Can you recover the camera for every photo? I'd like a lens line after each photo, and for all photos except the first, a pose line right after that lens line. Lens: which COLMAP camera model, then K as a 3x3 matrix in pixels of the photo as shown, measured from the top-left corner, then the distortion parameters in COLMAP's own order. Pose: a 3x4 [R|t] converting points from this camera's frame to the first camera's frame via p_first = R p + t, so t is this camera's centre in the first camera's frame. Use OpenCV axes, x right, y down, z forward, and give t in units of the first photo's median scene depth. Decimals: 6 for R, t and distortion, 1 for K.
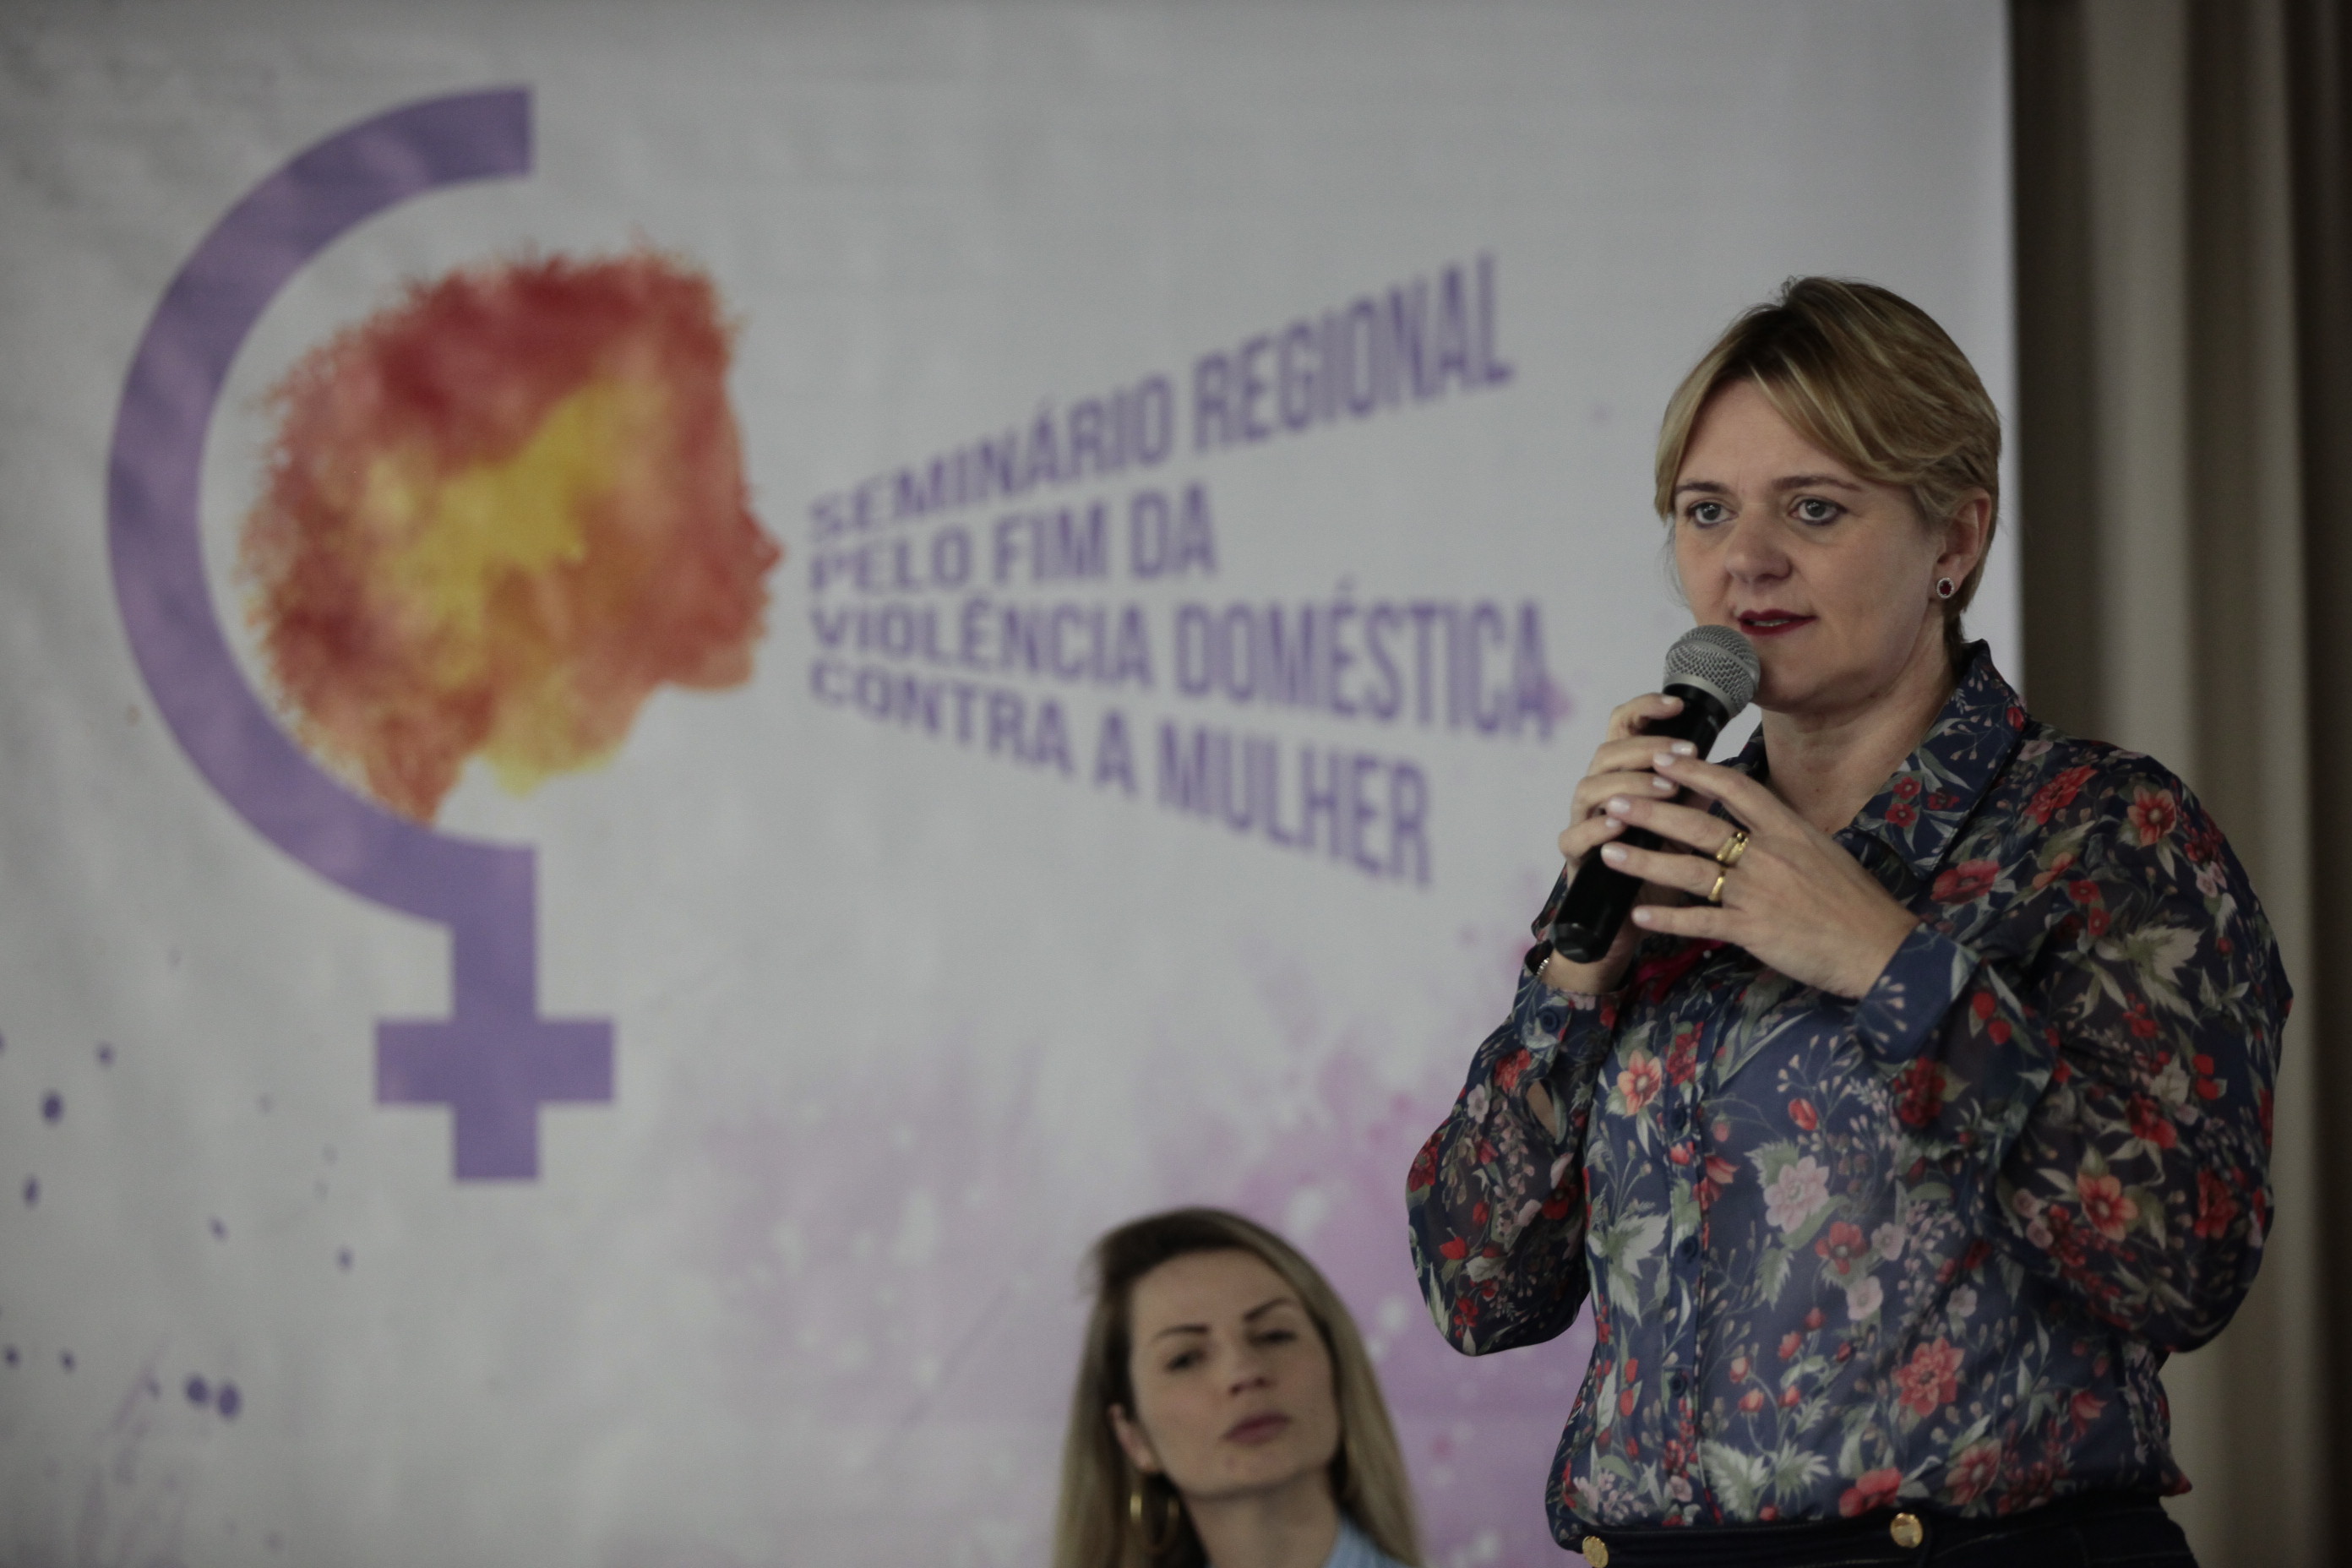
lens RADIAL K [[8828.1, 0, 1176.1], [0, 8828.1, 690.6], [0, 0, 1]] dist [0.166047, 1.771114]
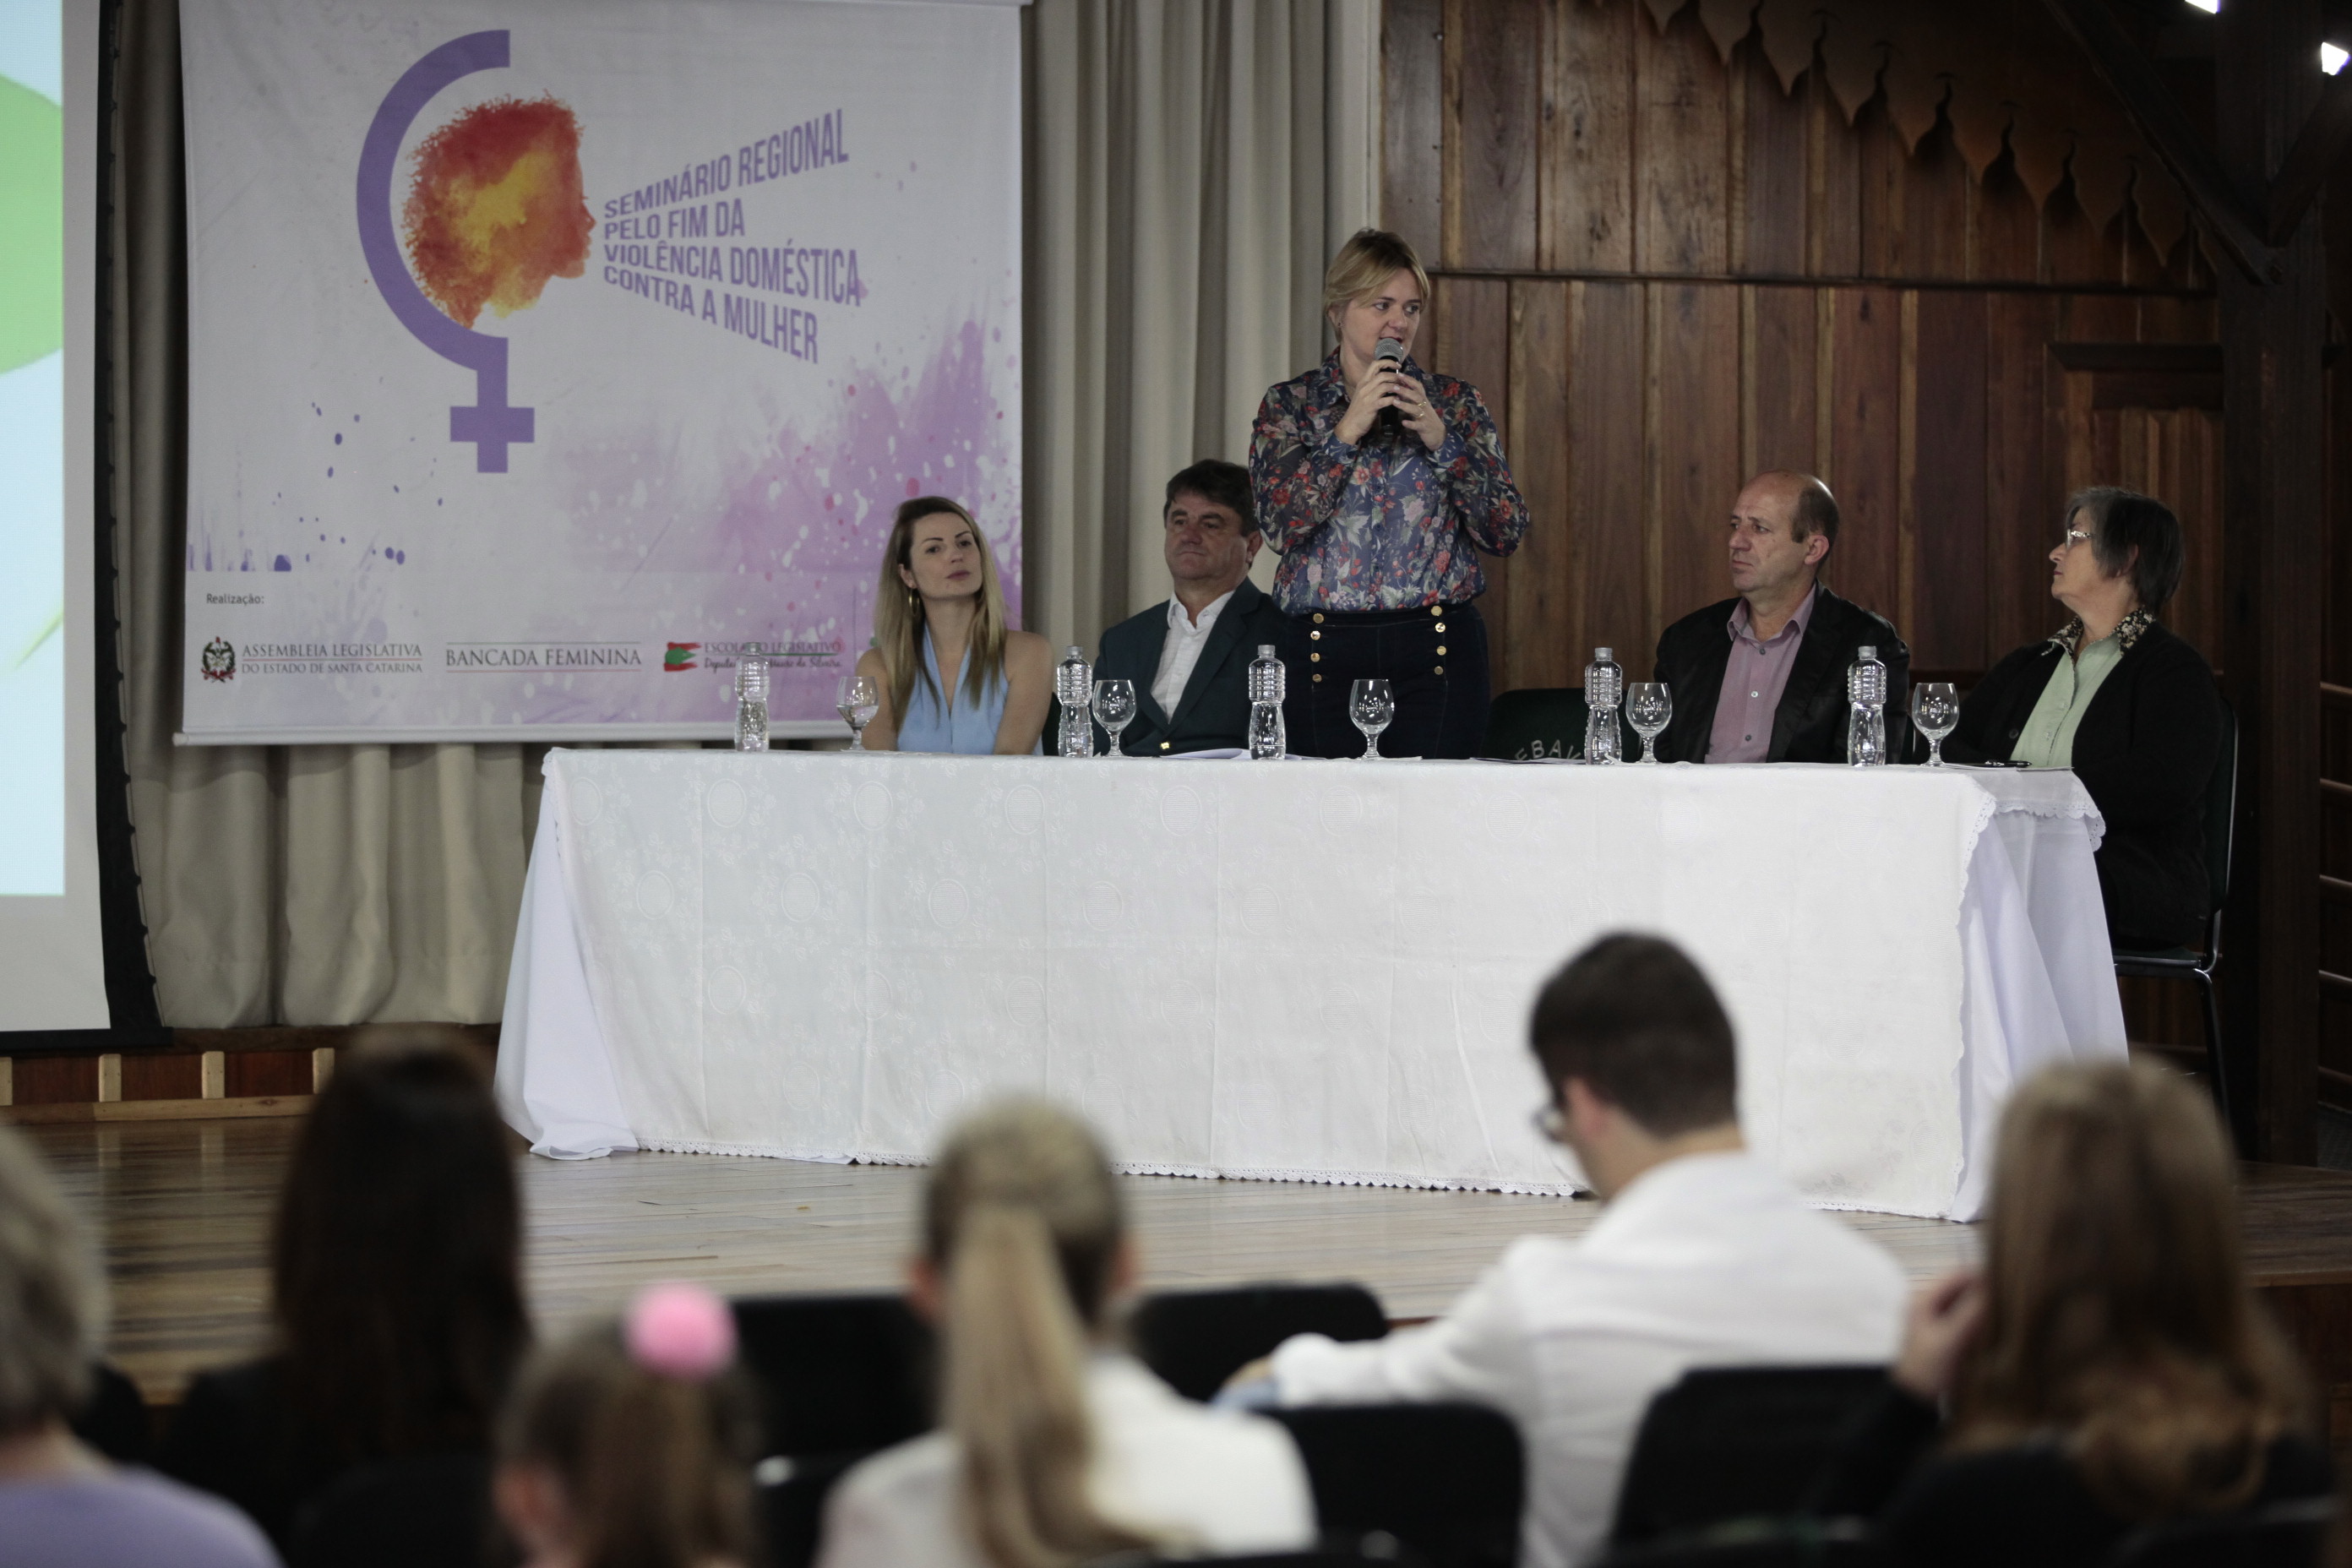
lens RADIAL K [[8196.1, 0, 1176.0], [0, 8196.1, 784.0], [0, 0, 1]] dist [0.087489, 4.526014]
pose [[0.901207, 0.005138, 0.433358, -0.901899], [-0.051965, 0.993997, 0.096281, -0.089806], [-0.430262, -0.109289, 0.896064, -1.165712]]
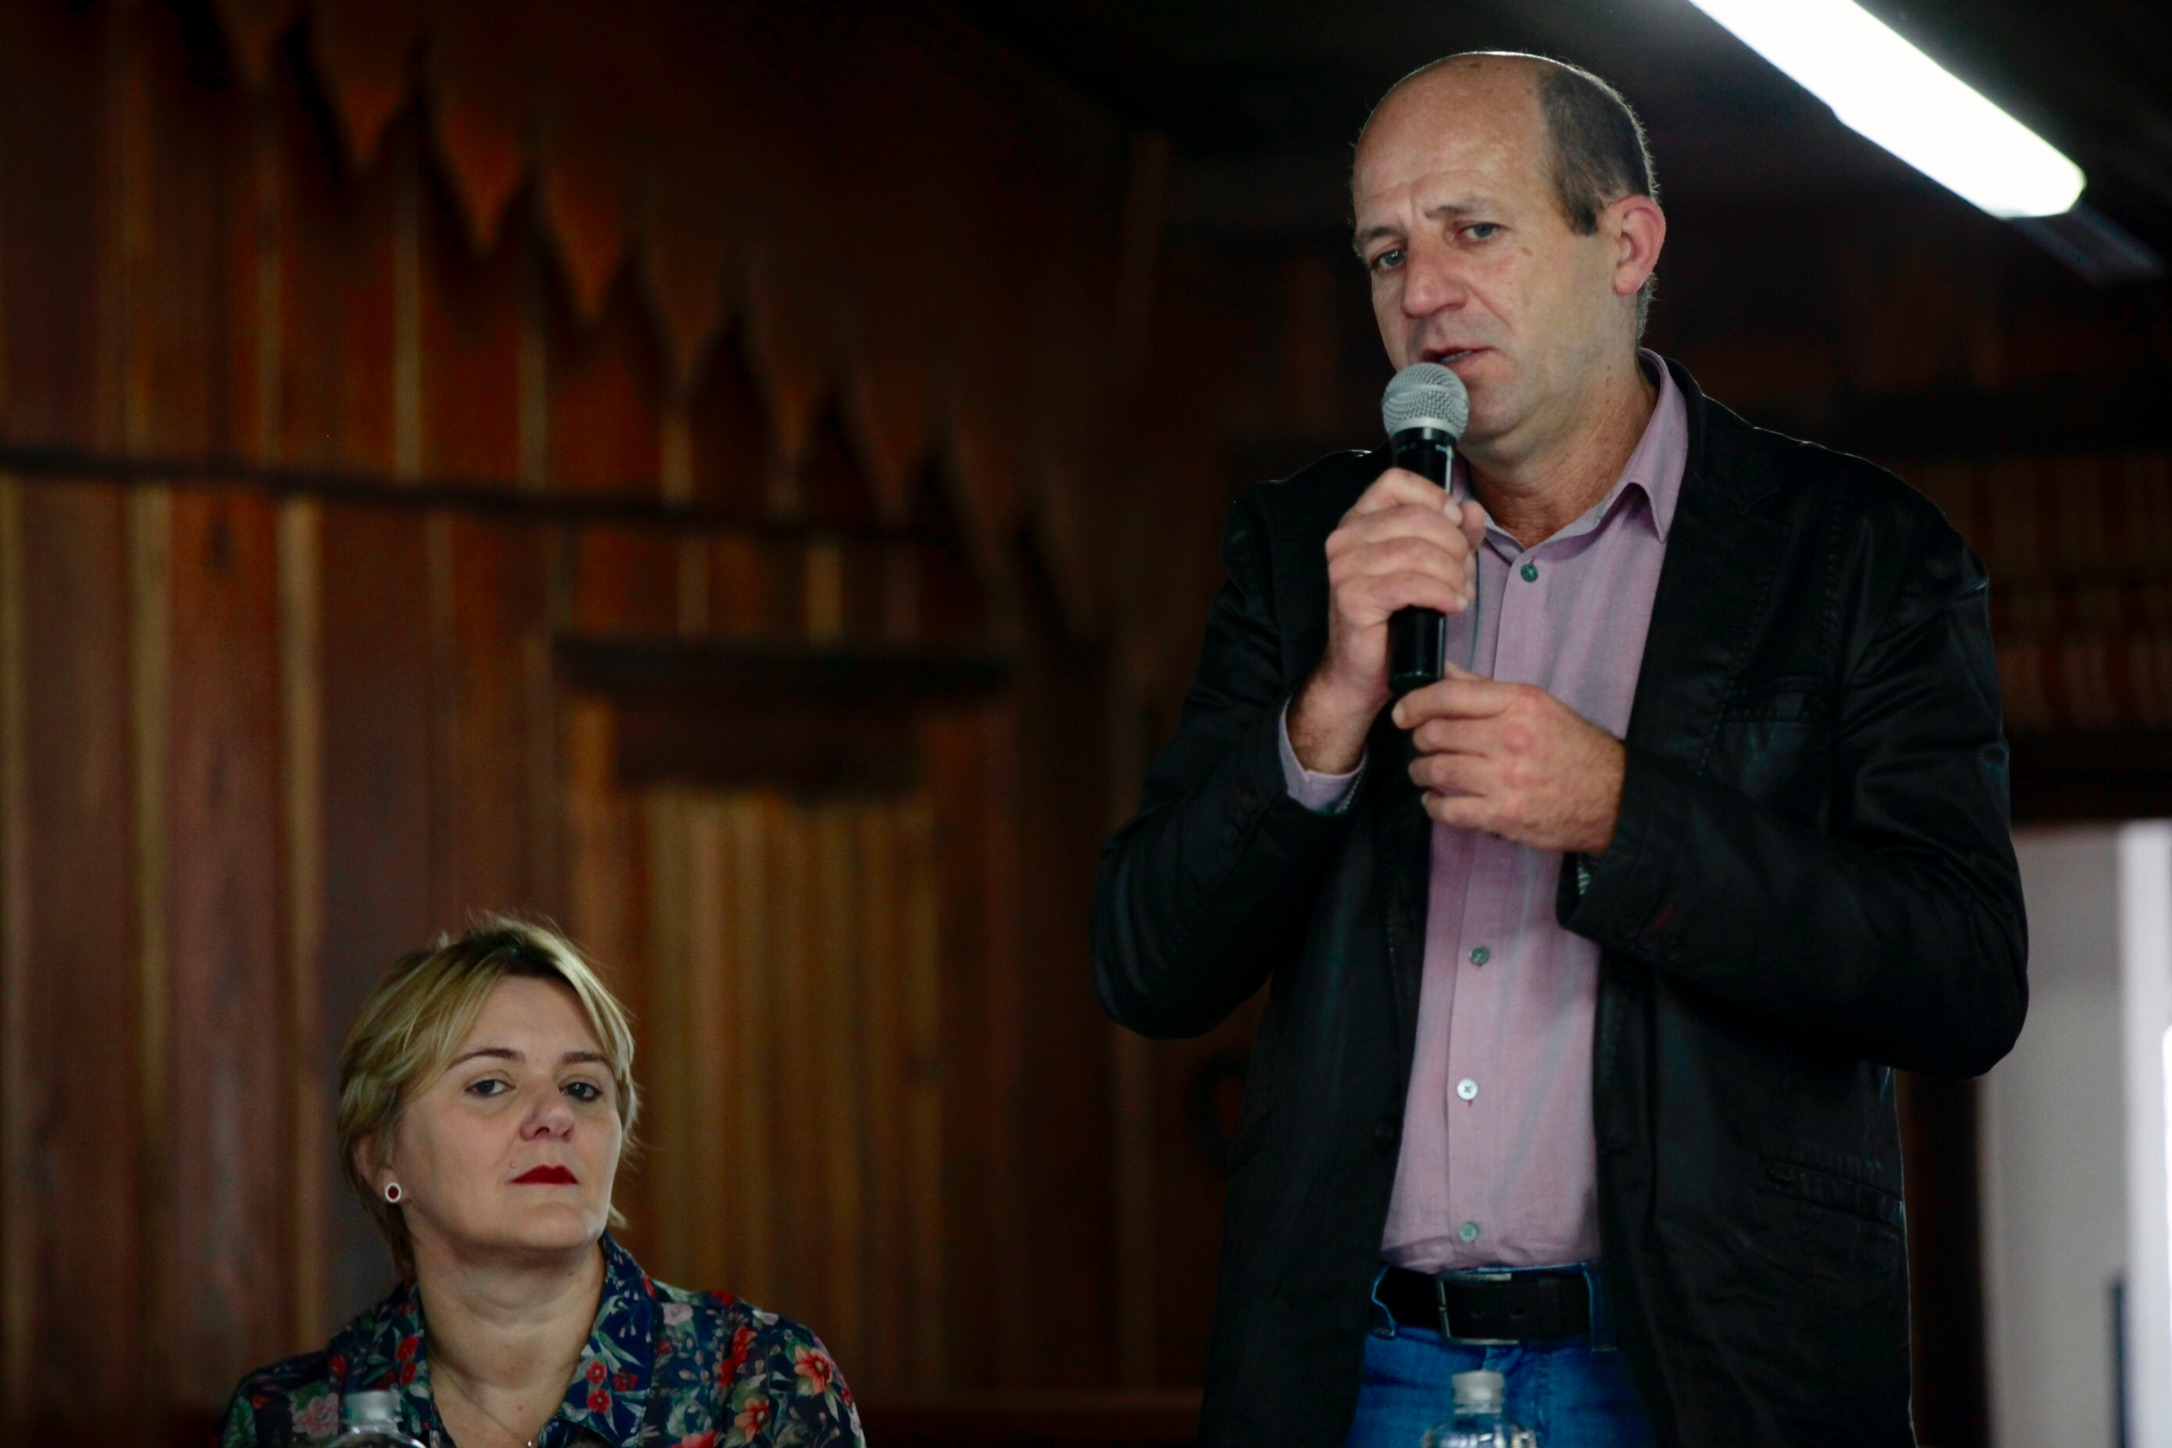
lens RADIAL K [[11270.9, 0, 1086.0], [0, 11270.9, 724.0], [0, 0, 1]] dist [1.517225, 2.909506]
pose [[0.624809, 0.036081, 0.779944, -0.675253], [-0.059596, 0.998221, 0.001563, 0.012978], [-0.778500, -0.047458, 0.625848, 0.044266]]
